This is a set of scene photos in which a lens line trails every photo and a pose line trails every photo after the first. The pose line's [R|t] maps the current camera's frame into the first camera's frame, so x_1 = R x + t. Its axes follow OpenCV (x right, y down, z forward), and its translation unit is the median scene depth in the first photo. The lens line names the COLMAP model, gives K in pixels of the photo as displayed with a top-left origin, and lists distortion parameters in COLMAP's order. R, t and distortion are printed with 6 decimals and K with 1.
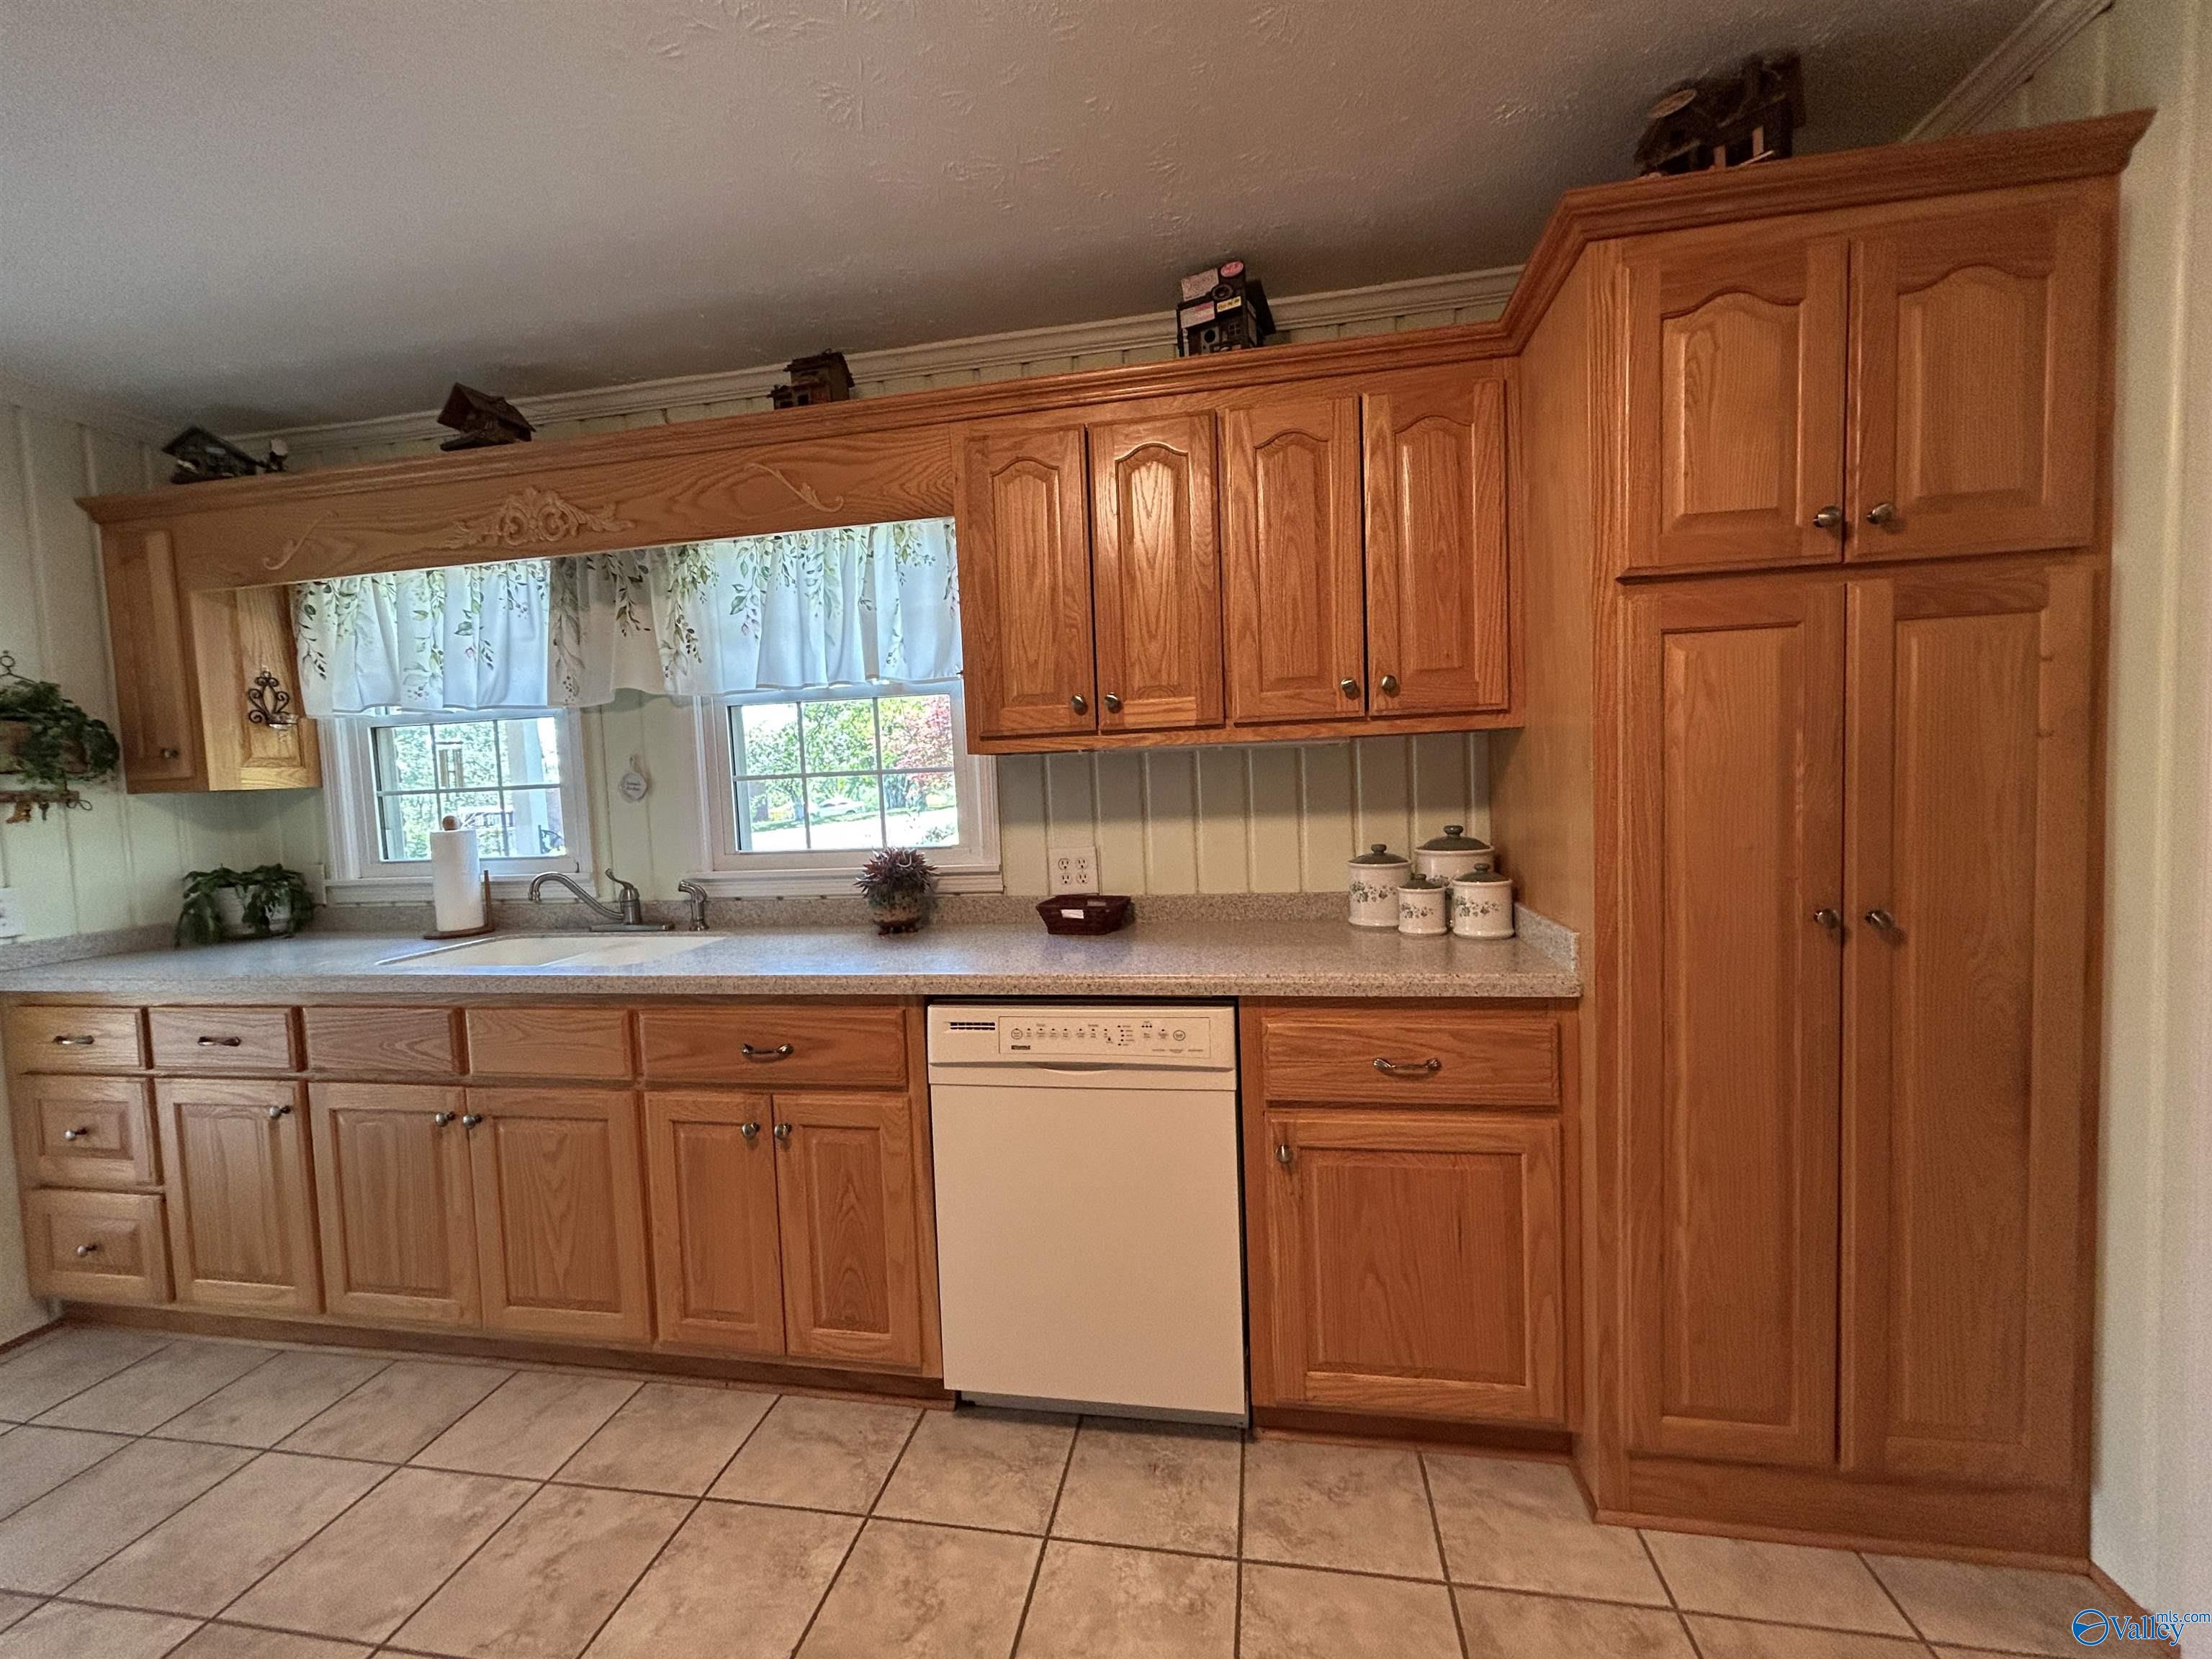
lens RADIAL K [[889.4, 0, 1112.7], [0, 889.4, 823.8], [0, 0, 1]] dist [-0.003126, 0.001278]
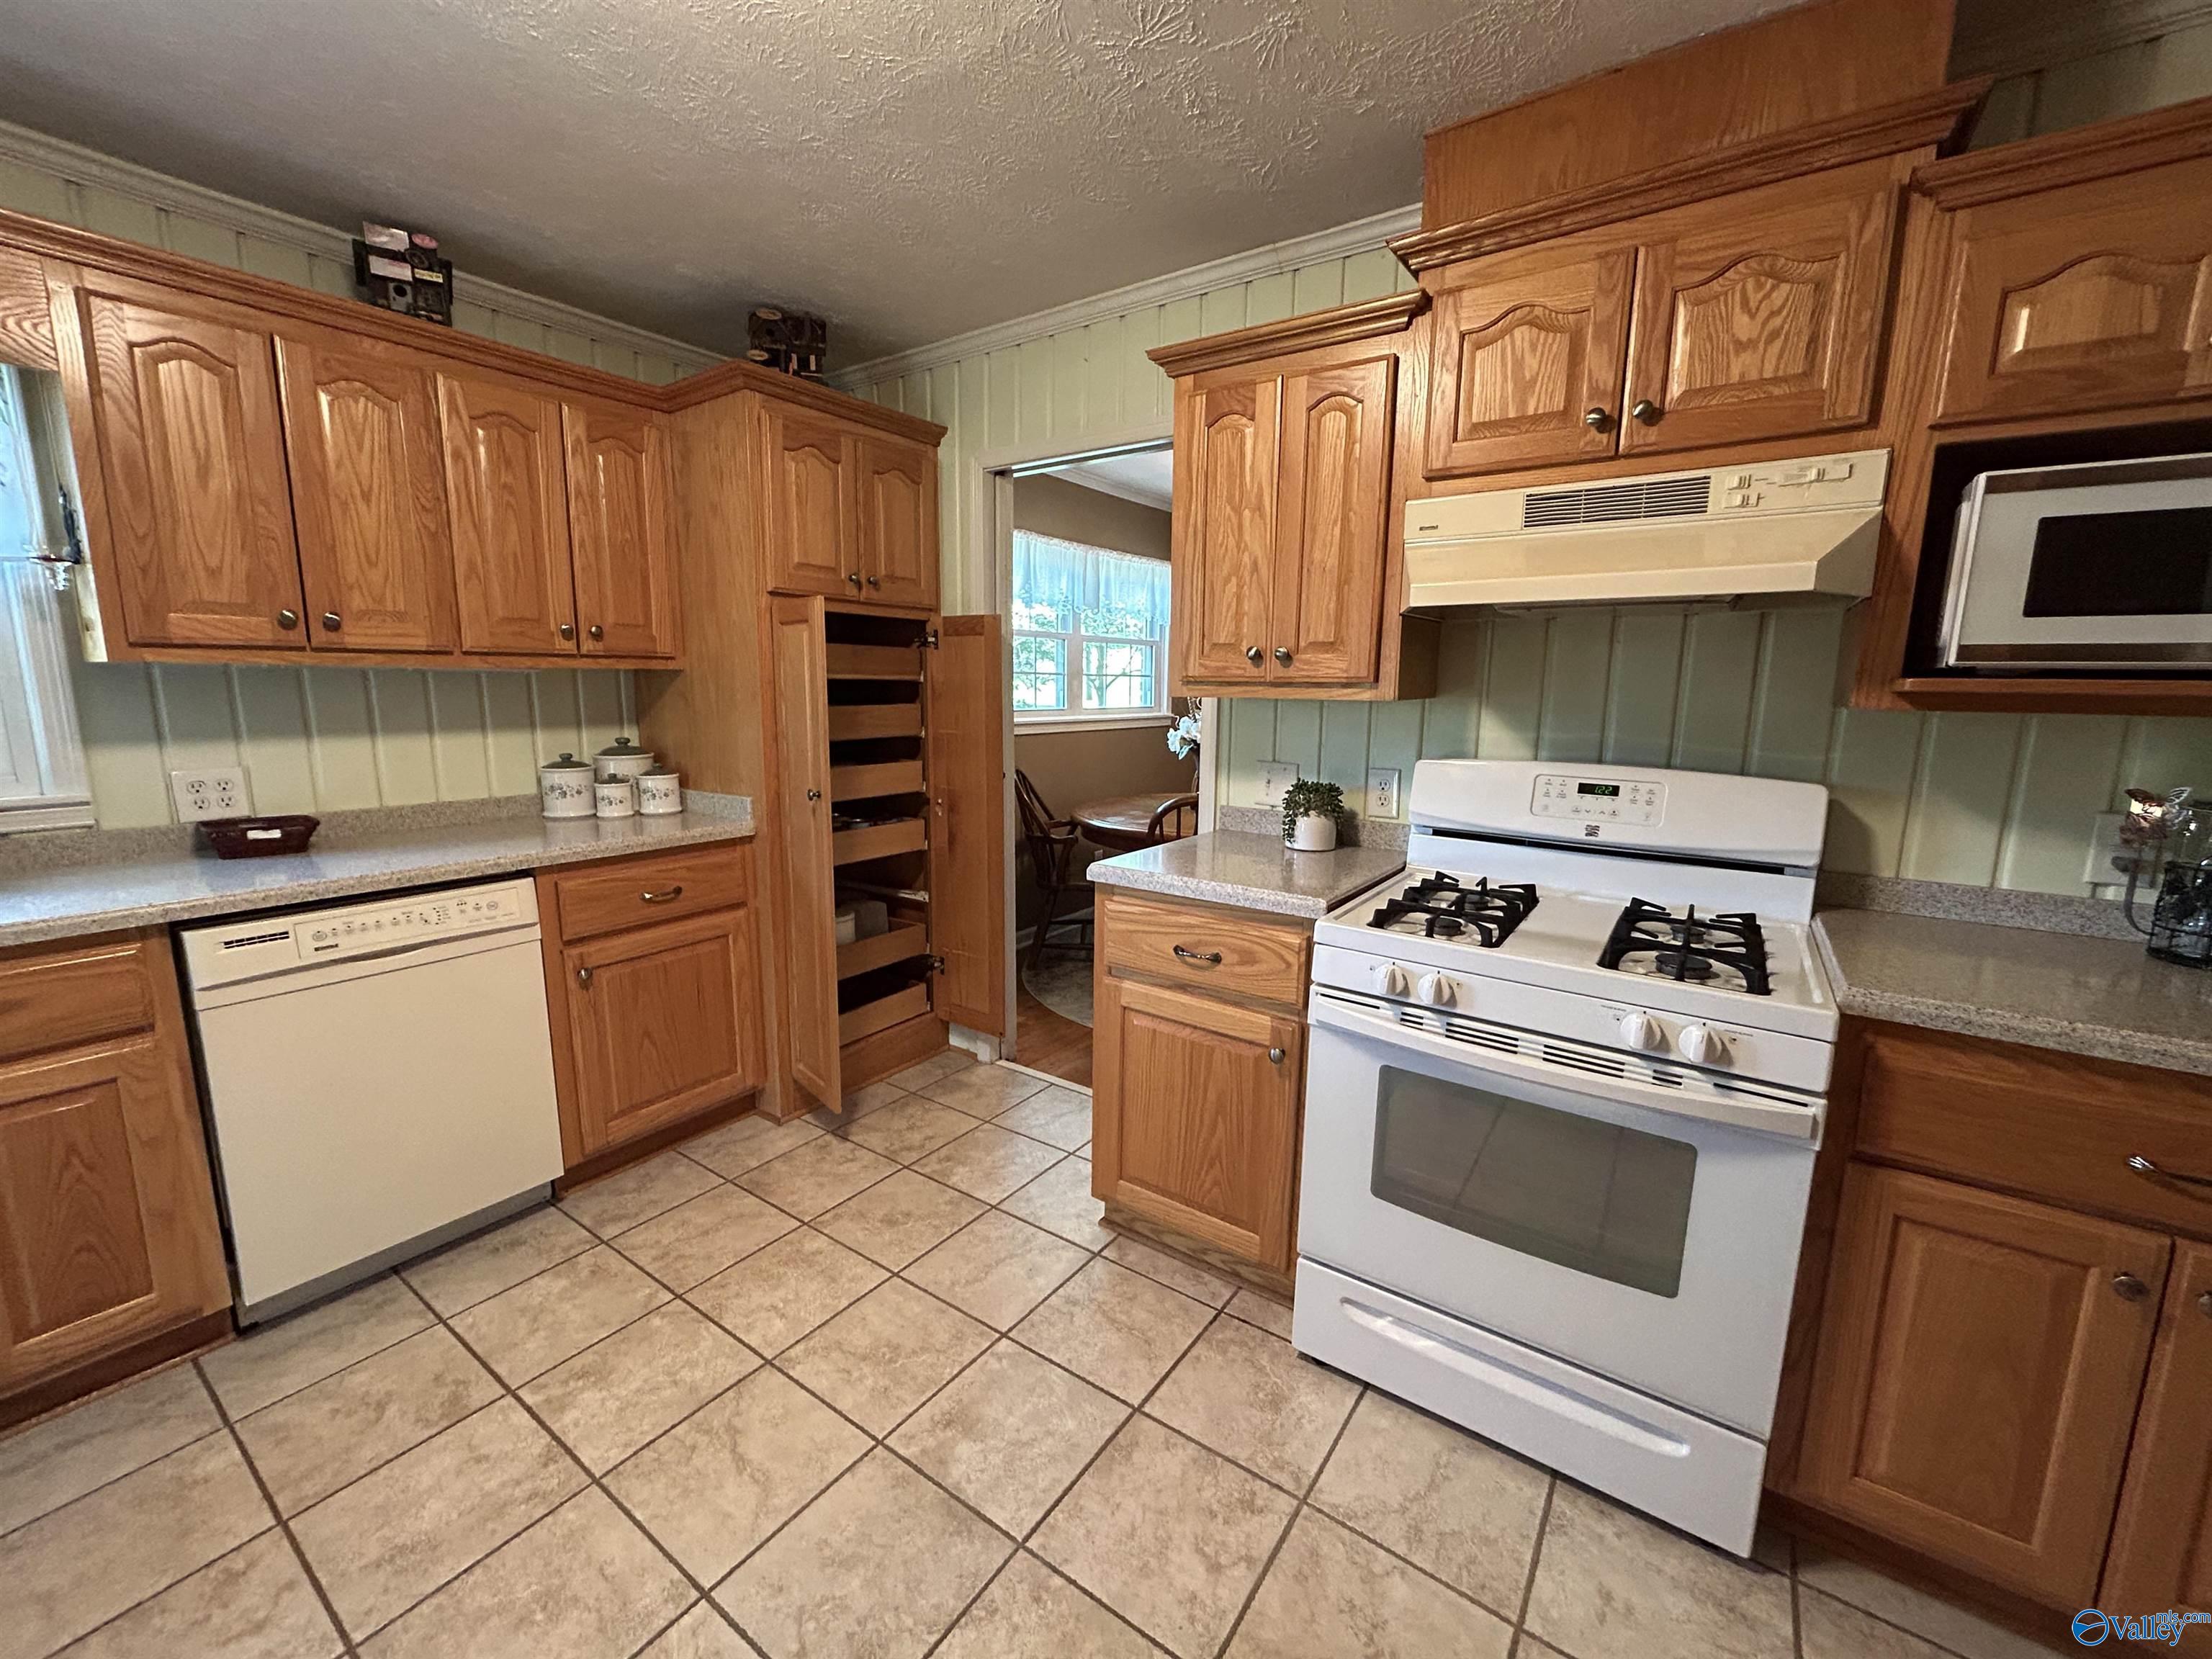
lens RADIAL K [[889.4, 0, 1099.6], [0, 889.4, 823.2], [0, 0, 1]] dist [-0.003126, 0.001278]
pose [[0.427107, -0.098103, 0.898863, -0.597487], [0.024374, 0.994985, 0.097013, 0.019793], [-0.903873, -0.019526, 0.427356, -0.271361]]
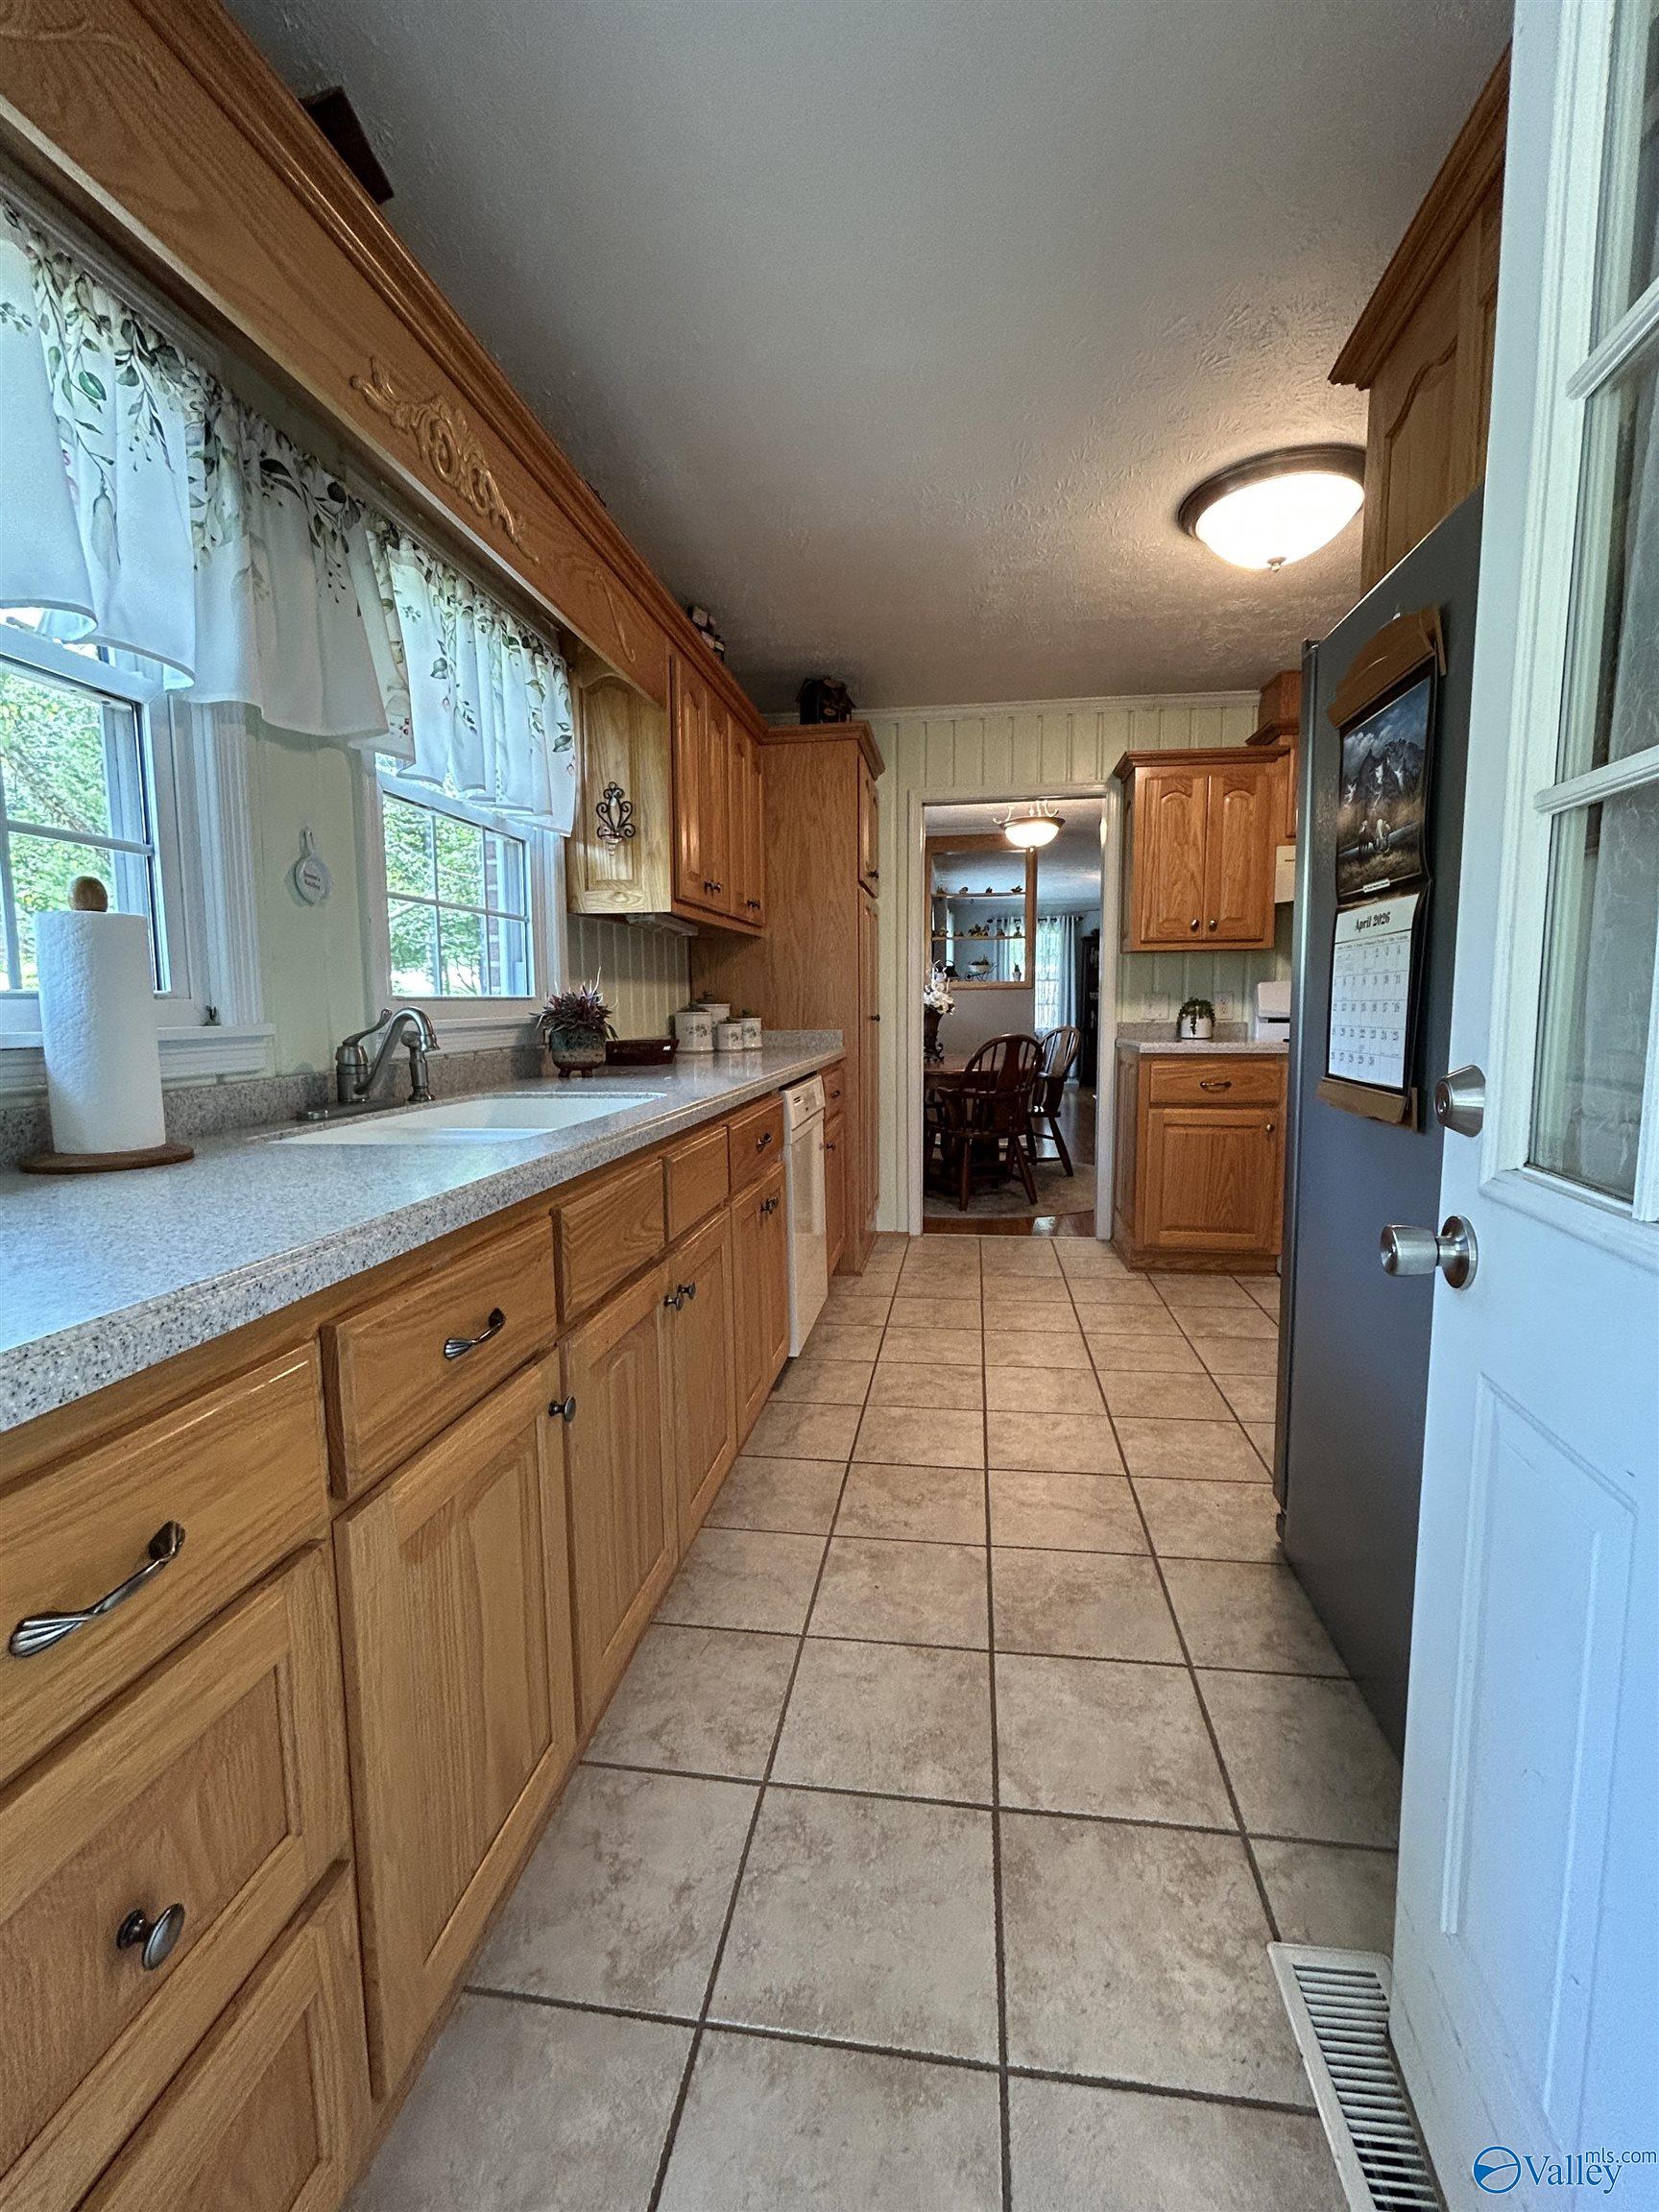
lens RADIAL K [[970.9, 0, 828.6], [0, 970.9, 1096.8], [0, 0, 1]] dist [-0.002584, -0.000090]
pose [[-0.025308, -0.059659, 0.997898, -1.661172], [0.066476, 0.995908, 0.061226, 0.118793], [-0.997467, 0.067885, -0.021239, 0.915301]]
